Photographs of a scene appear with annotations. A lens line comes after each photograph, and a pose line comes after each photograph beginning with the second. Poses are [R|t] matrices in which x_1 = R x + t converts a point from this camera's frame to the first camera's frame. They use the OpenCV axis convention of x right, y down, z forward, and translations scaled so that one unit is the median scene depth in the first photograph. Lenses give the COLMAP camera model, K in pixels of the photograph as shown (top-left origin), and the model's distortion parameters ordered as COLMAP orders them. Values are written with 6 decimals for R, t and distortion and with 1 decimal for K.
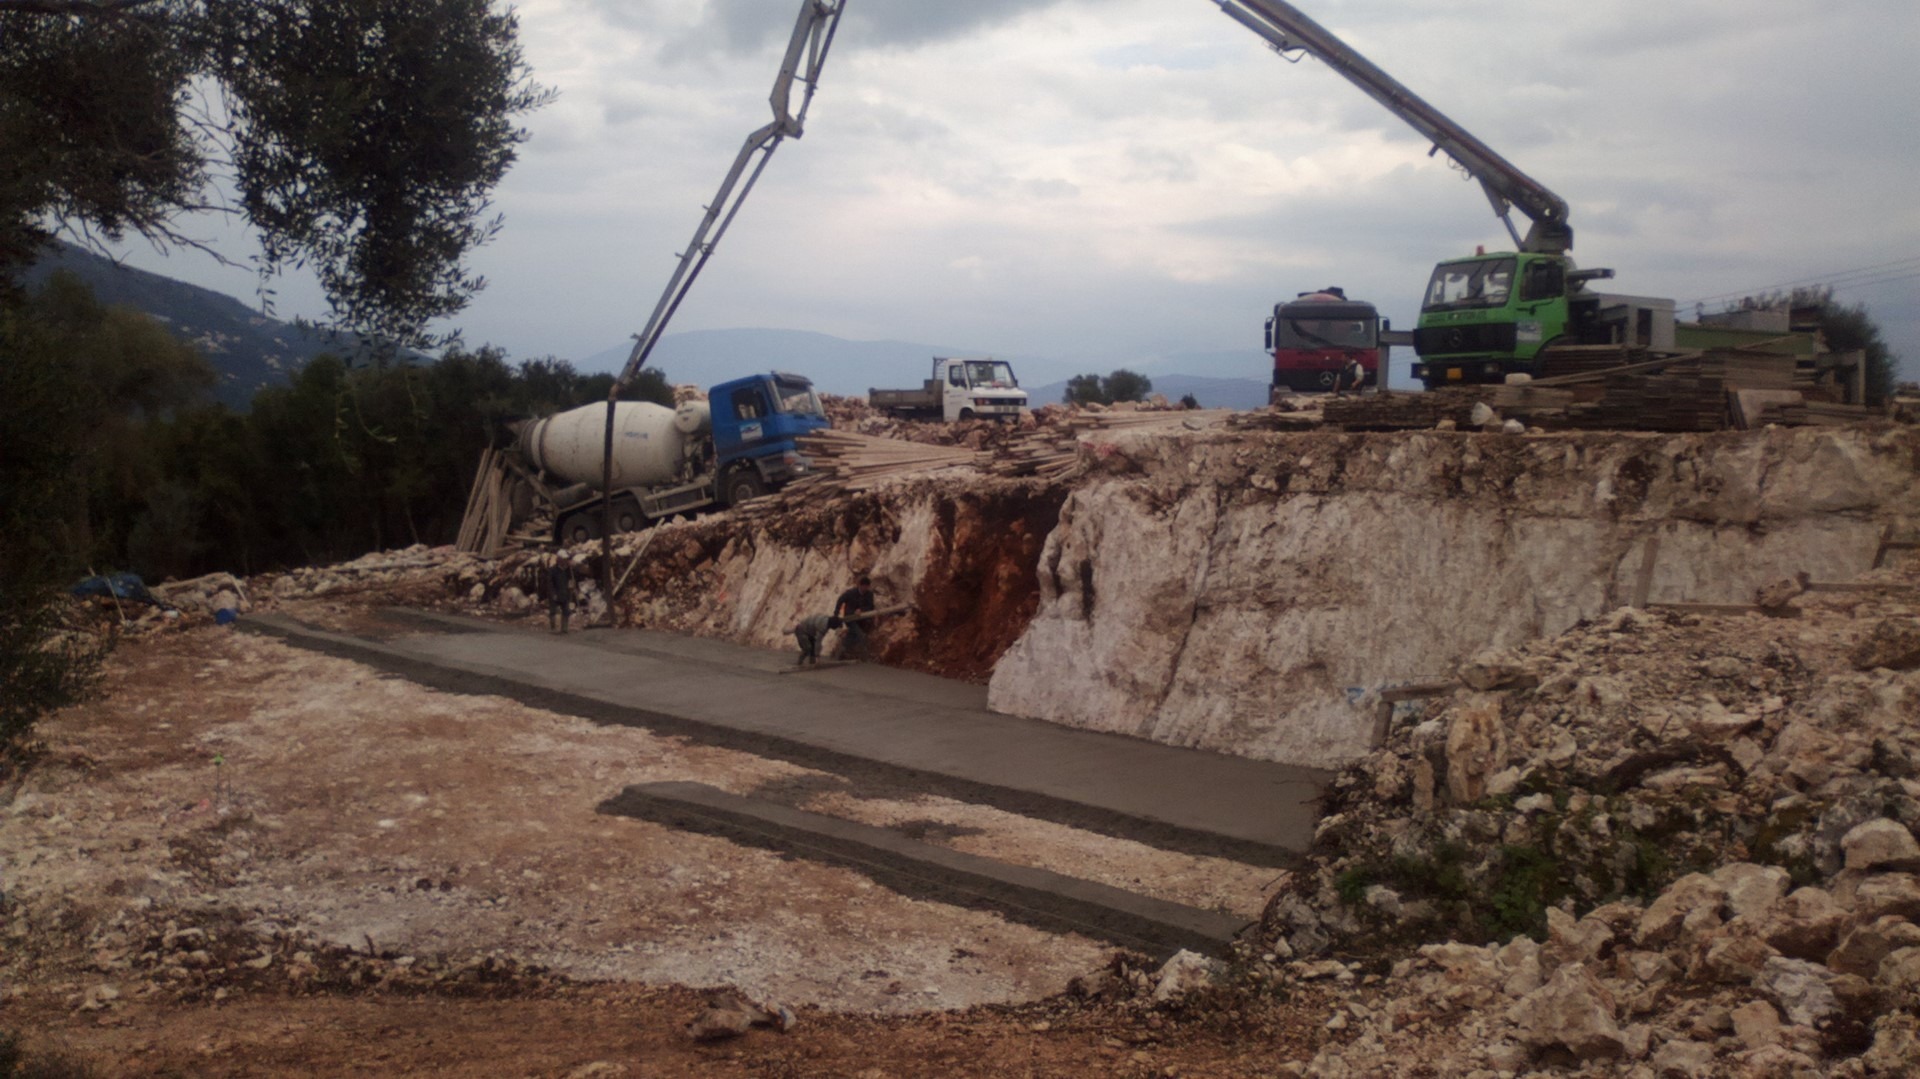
lens RADIAL K [[1768.3, 0, 976.0], [0, 1768.3, 539.5], [0, 0, 1]] dist [-0.029540, 0.000000]
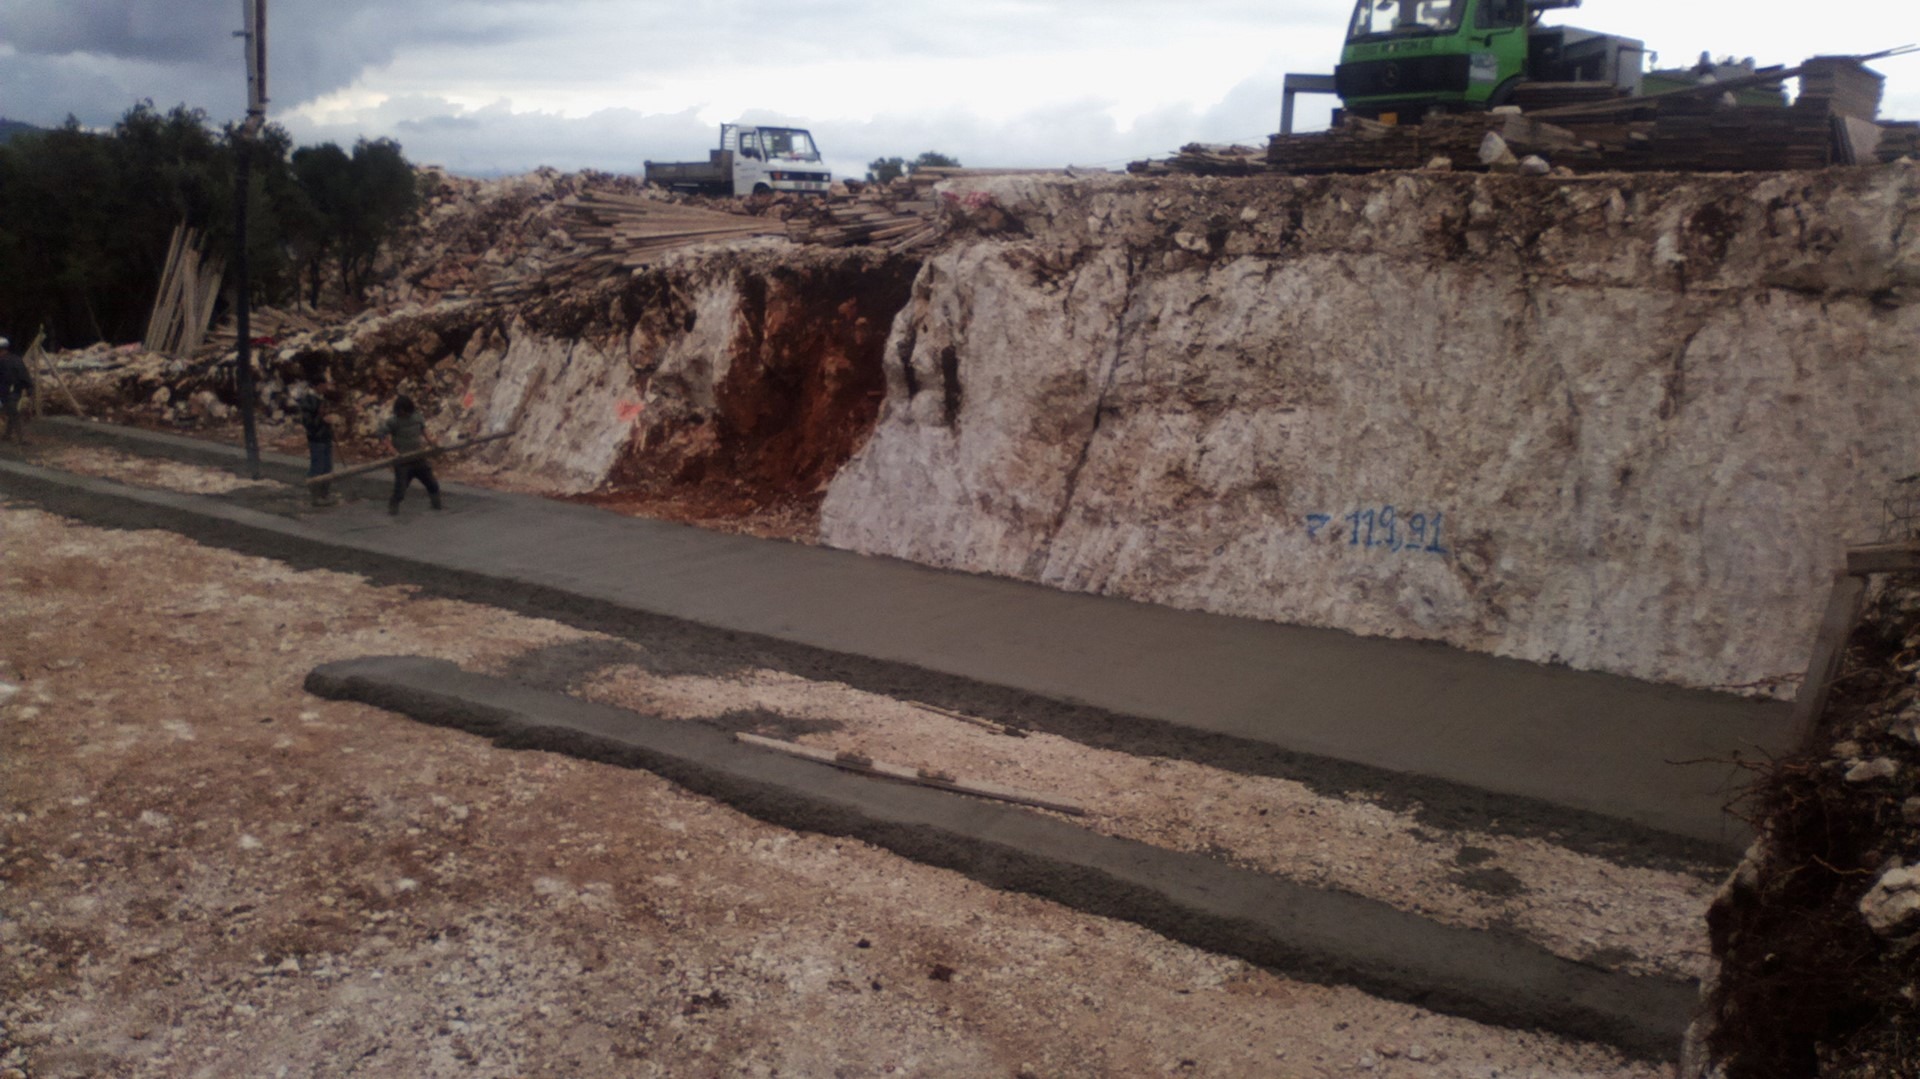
lens RADIAL K [[1768.3, 0, 955.4], [0, 1768.3, 554.0], [0, 0, 1]] dist [-0.029540, 0.000000]
pose [[0.993228, -0.009969, 0.115751, -0.025792], [-0.003080, 0.993702, 0.112017, 0.015964], [-0.116139, -0.111615, 0.986942, 0.258102]]
